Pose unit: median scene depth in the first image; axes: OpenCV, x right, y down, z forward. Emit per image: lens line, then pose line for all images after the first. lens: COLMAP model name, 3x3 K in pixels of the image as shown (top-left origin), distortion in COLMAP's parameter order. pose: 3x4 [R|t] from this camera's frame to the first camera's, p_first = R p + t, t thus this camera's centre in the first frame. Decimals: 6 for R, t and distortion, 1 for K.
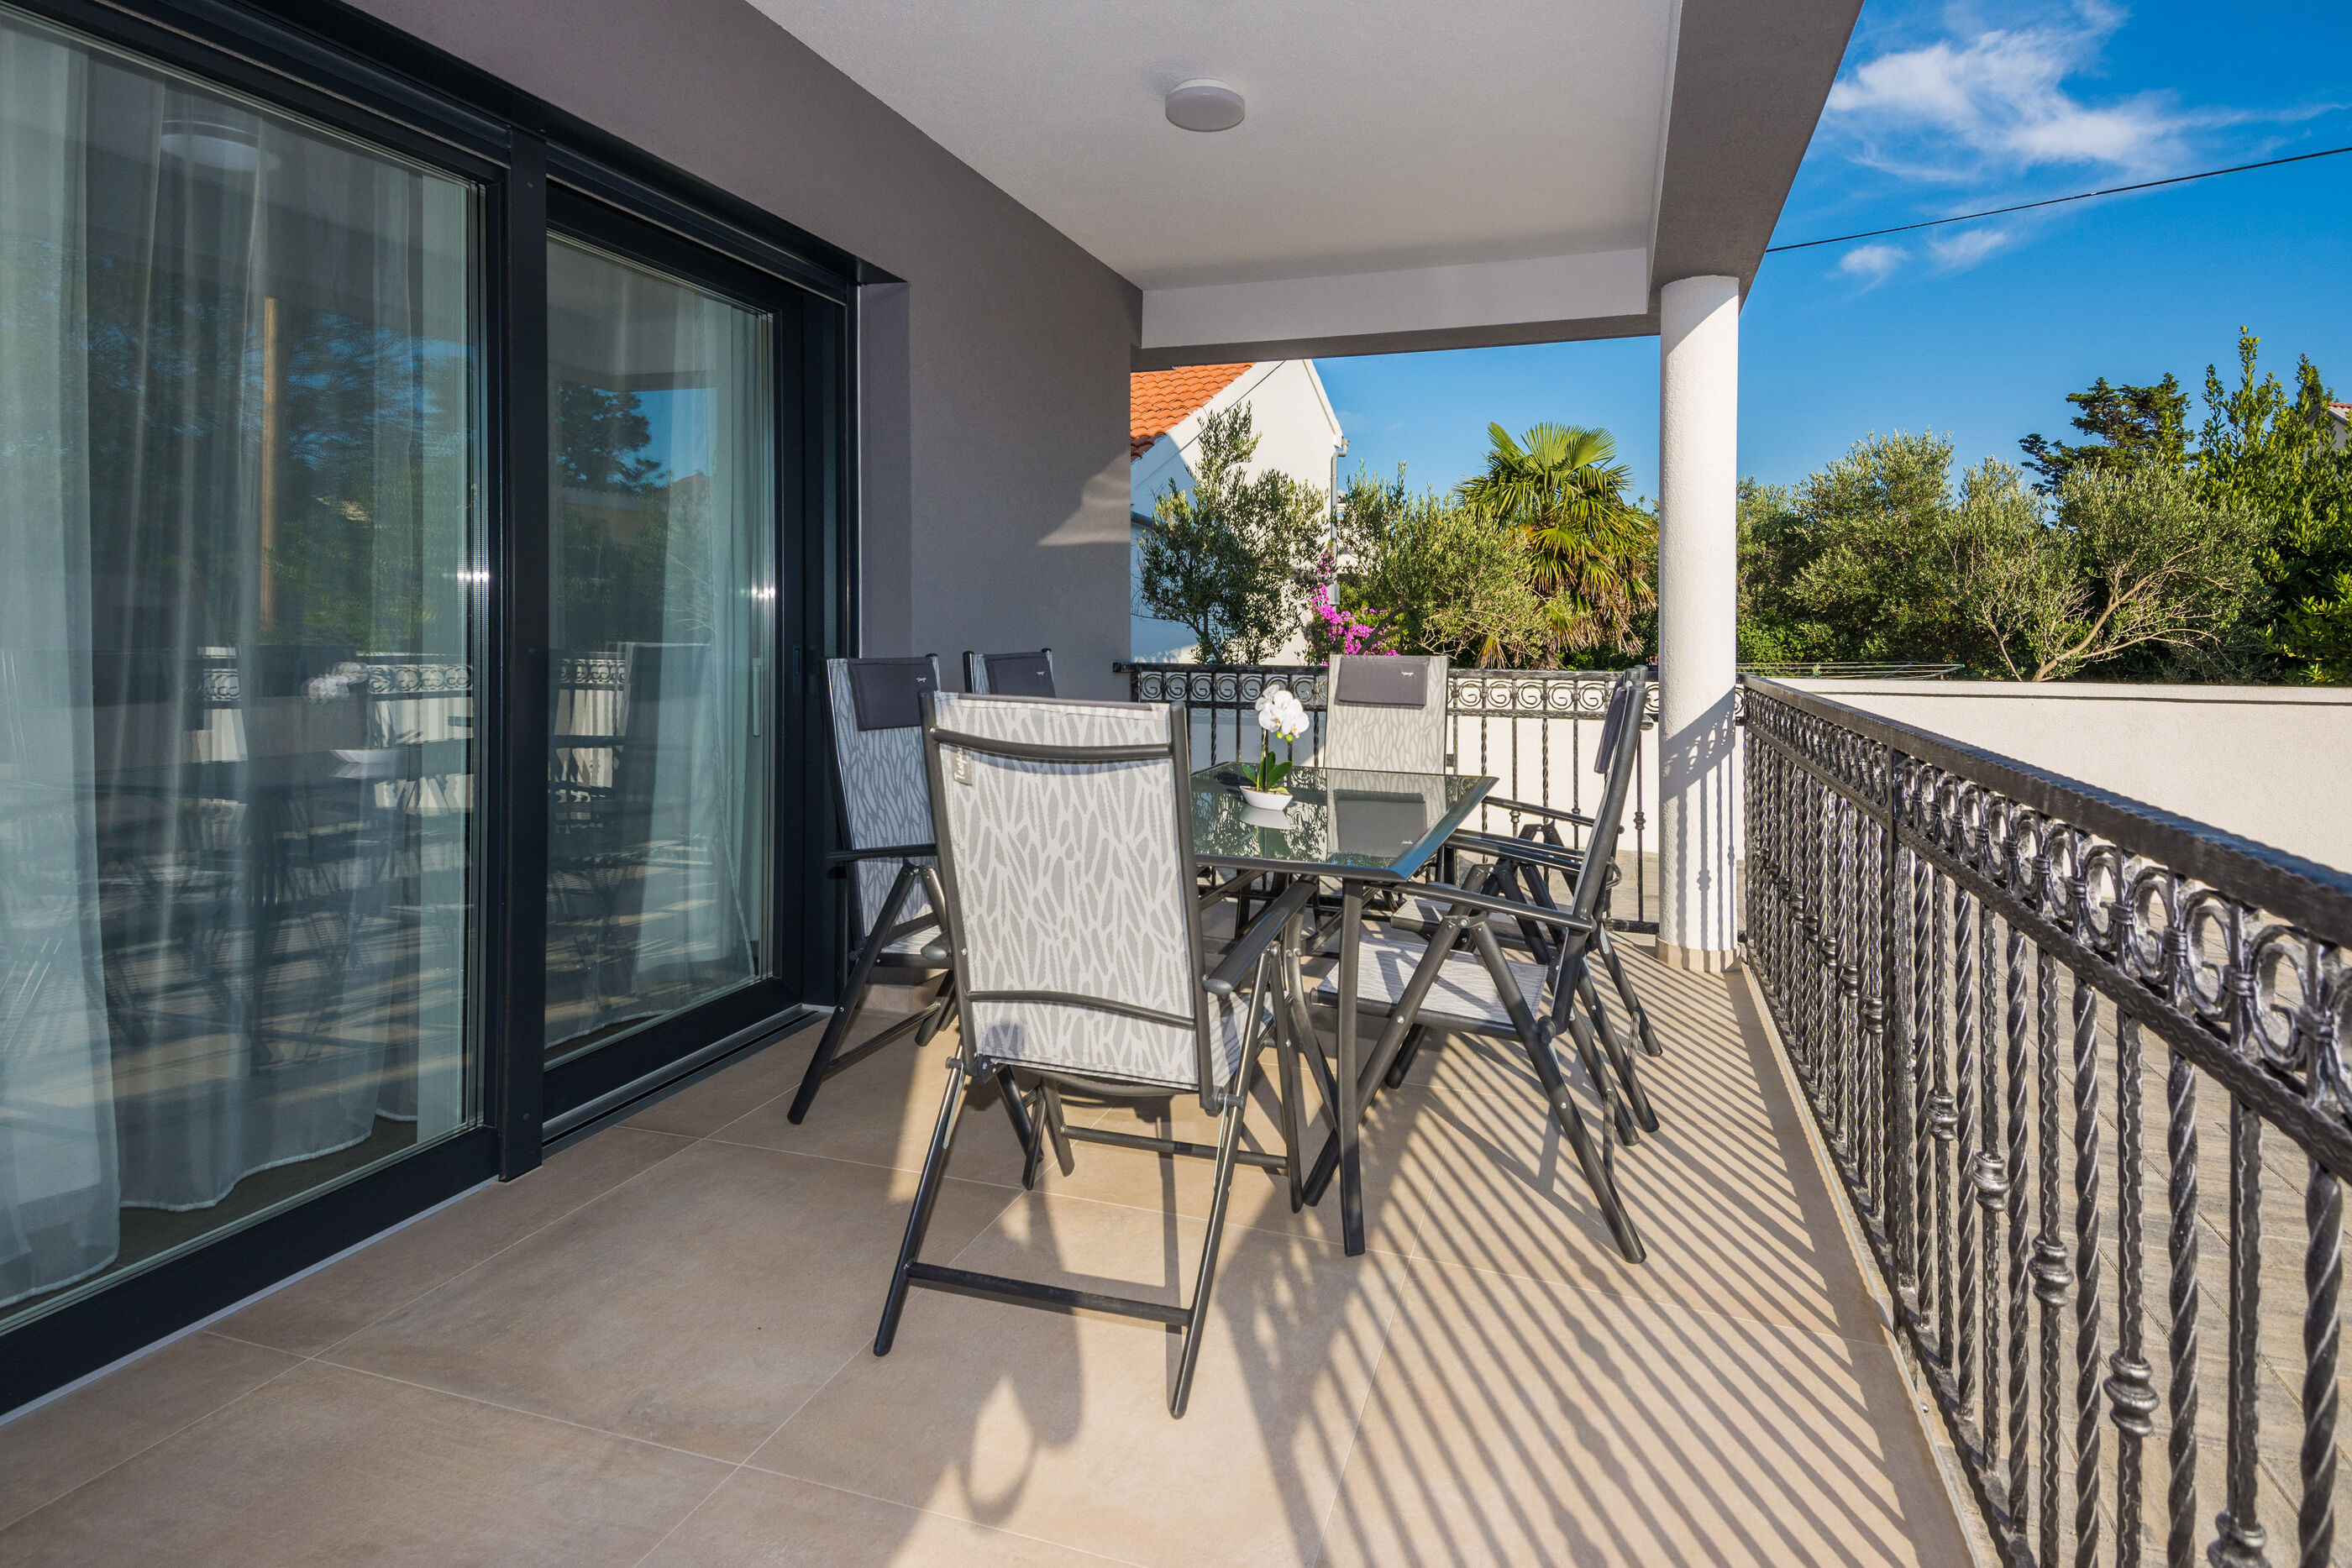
lens RADIAL K [[1177.8, 0, 1268.2], [0, 1177.8, 638.6], [0, 0, 1]] dist [0.030911, -0.000432]
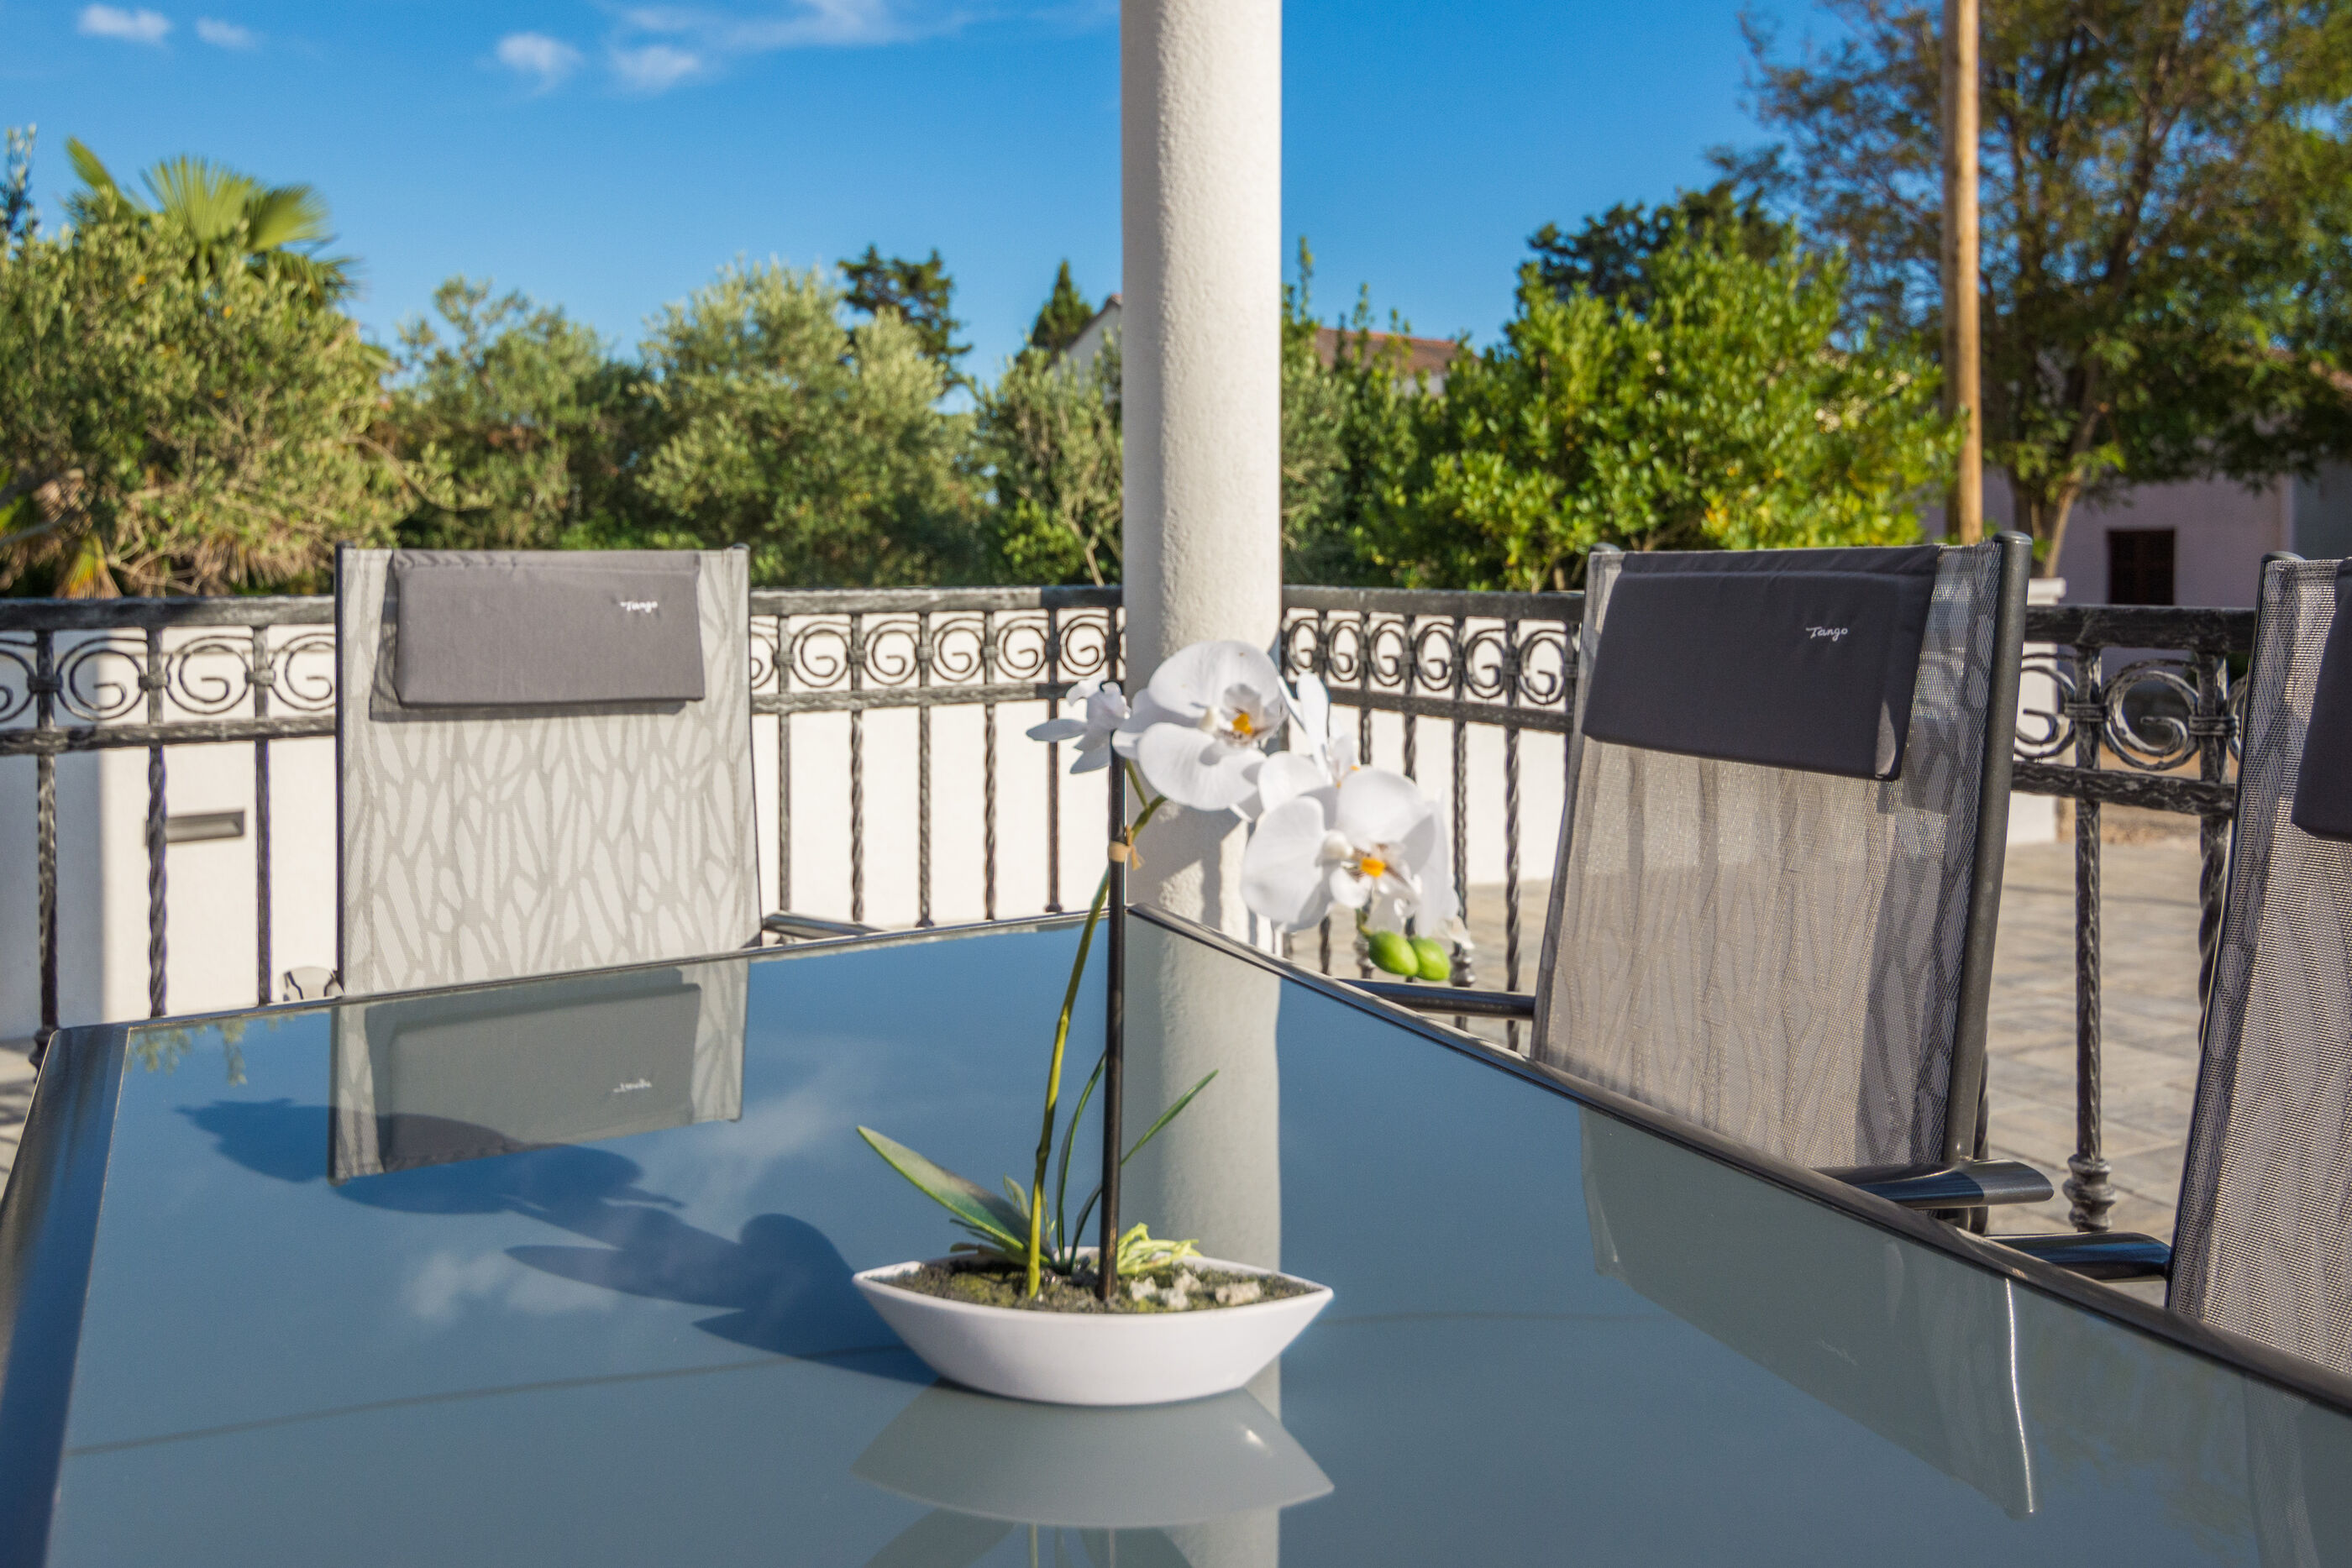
lens RADIAL K [[1665.2, 0, 1166.5], [0, 1665.2, 590.1], [0, 0, 1]] dist [0.164403, -0.201018]
pose [[0.692657, -0.025383, 0.720820, -0.104586], [0.015928, 0.999675, 0.019897, 0.018204], [-0.721091, -0.002301, 0.692836, 0.564670]]
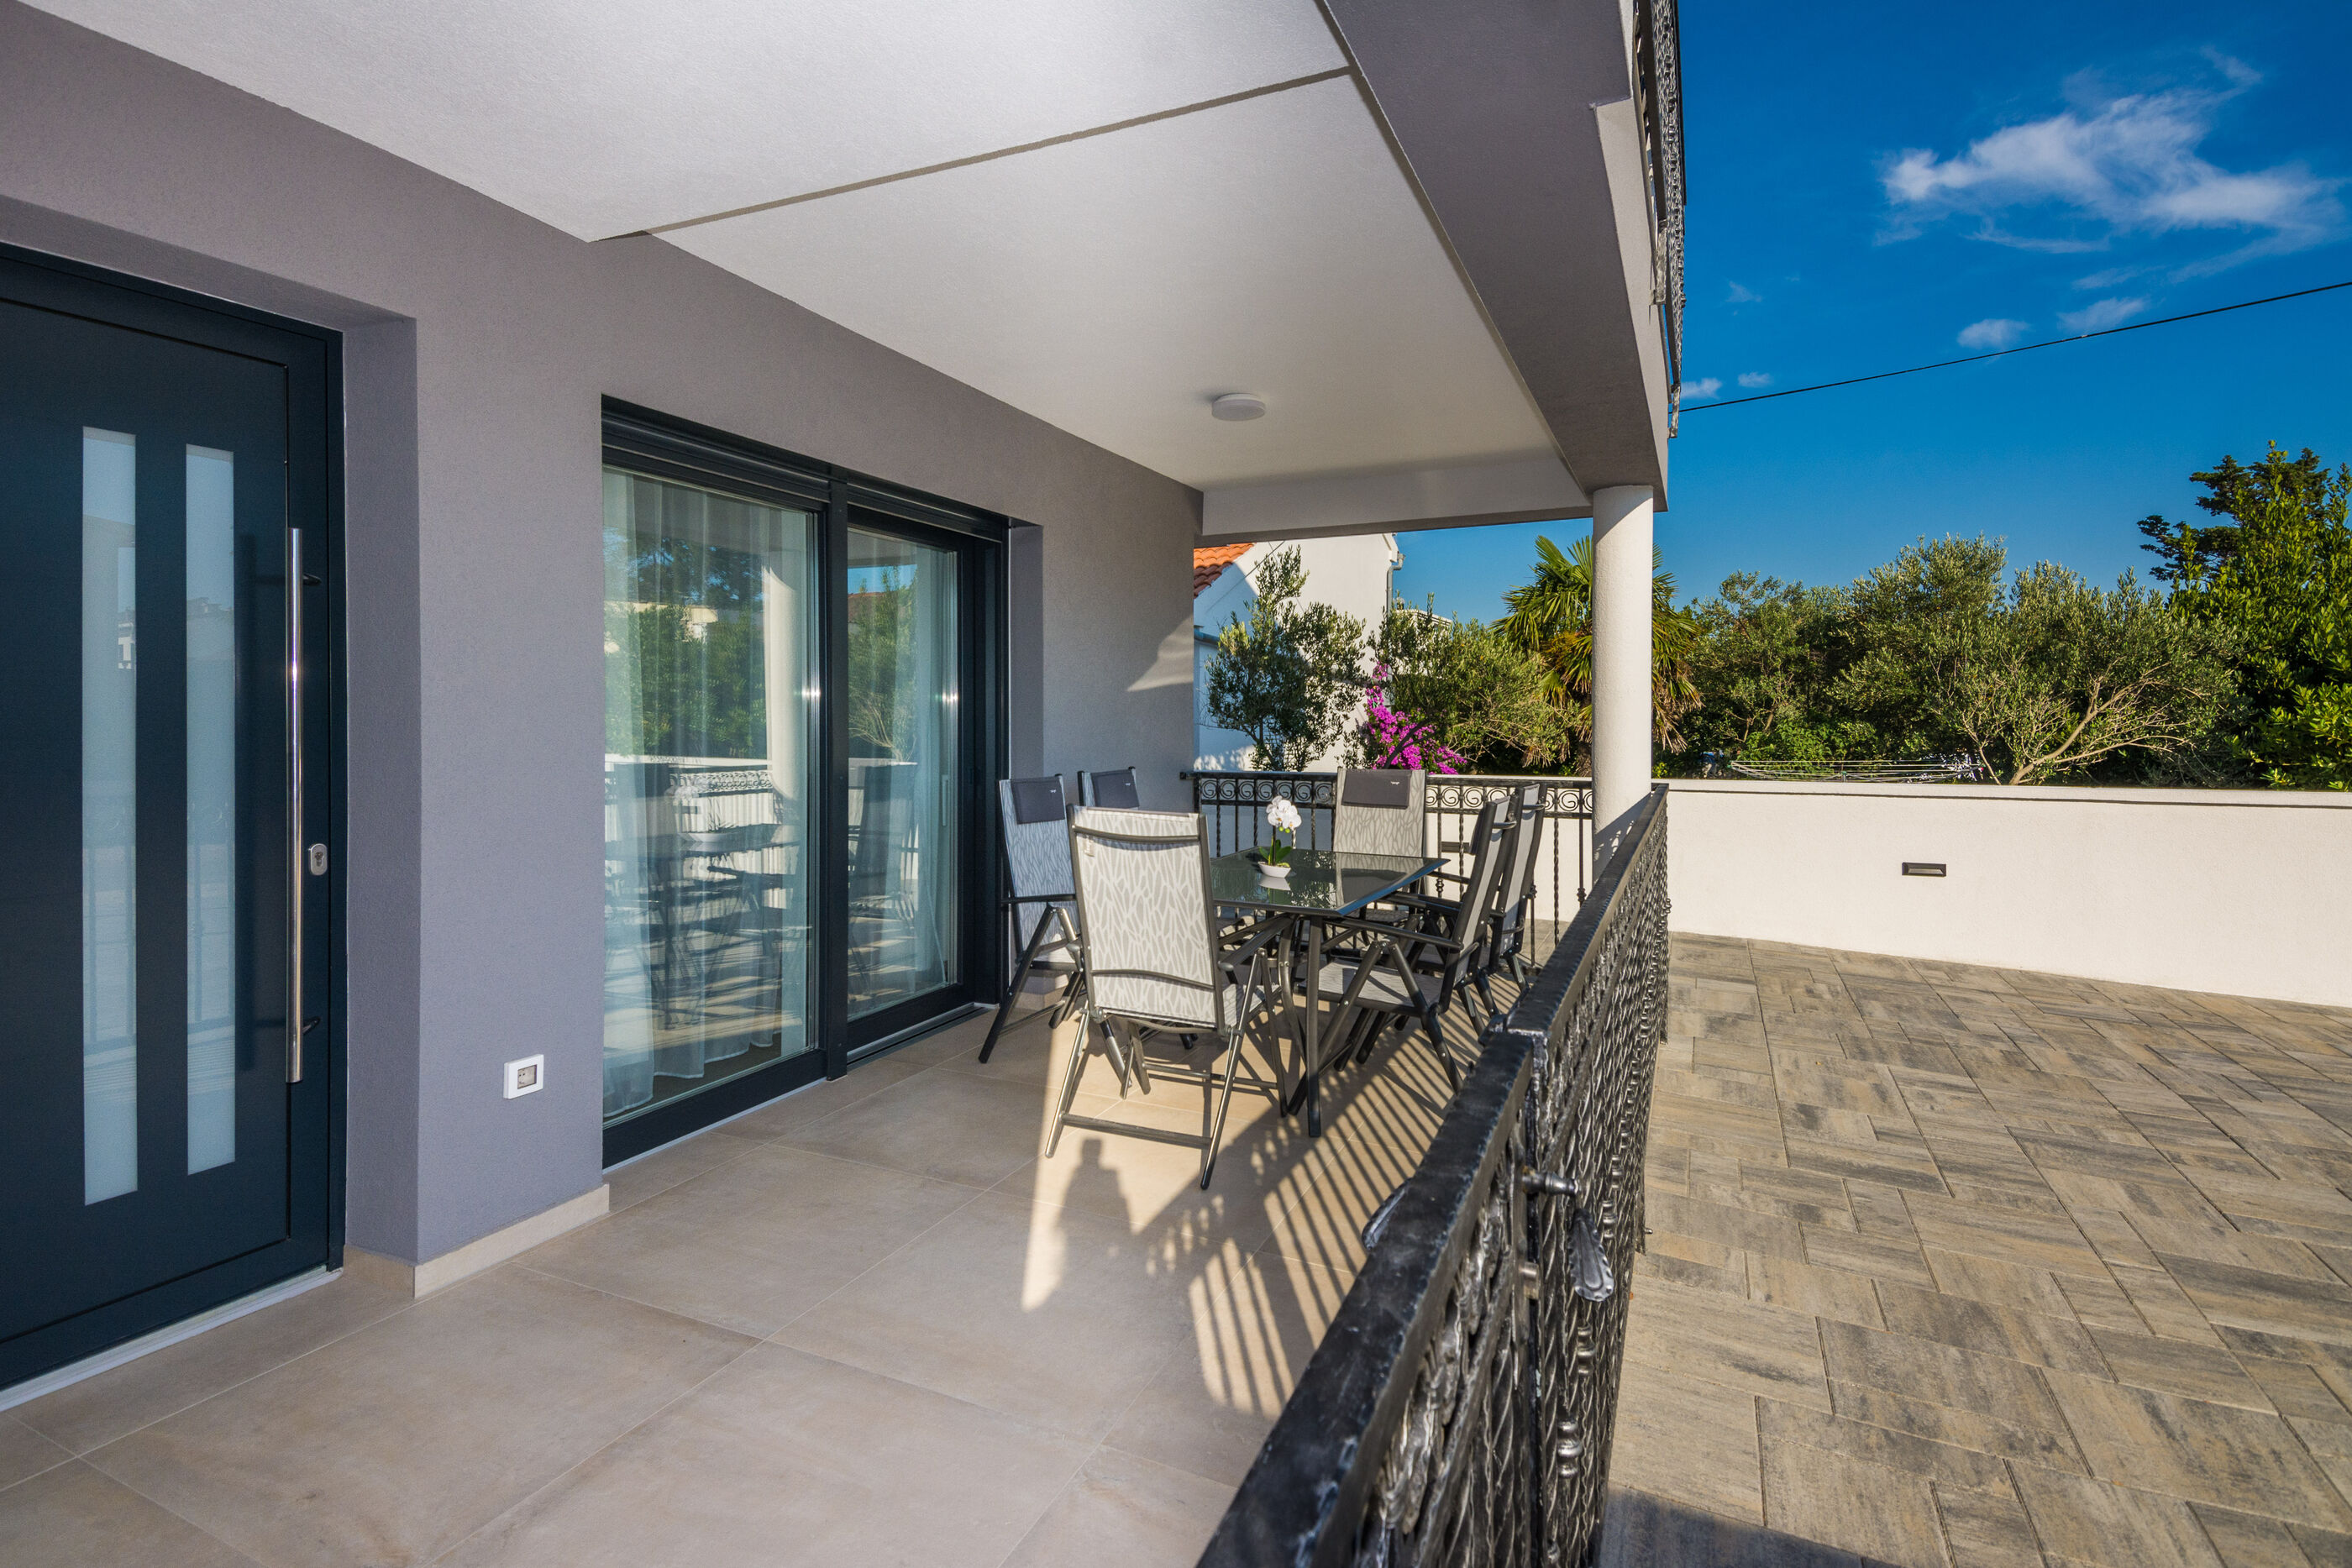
lens RADIAL K [[1152.9, 0, 1180.9], [0, 1152.9, 778.8], [0, 0, 1]] dist [-0.000476, -0.000974]
pose [[0.990015, 0.004855, -0.140879, 0.058716], [0.001340, 0.999037, 0.043851, -0.032426], [0.140956, -0.043602, 0.989055, -0.324605]]
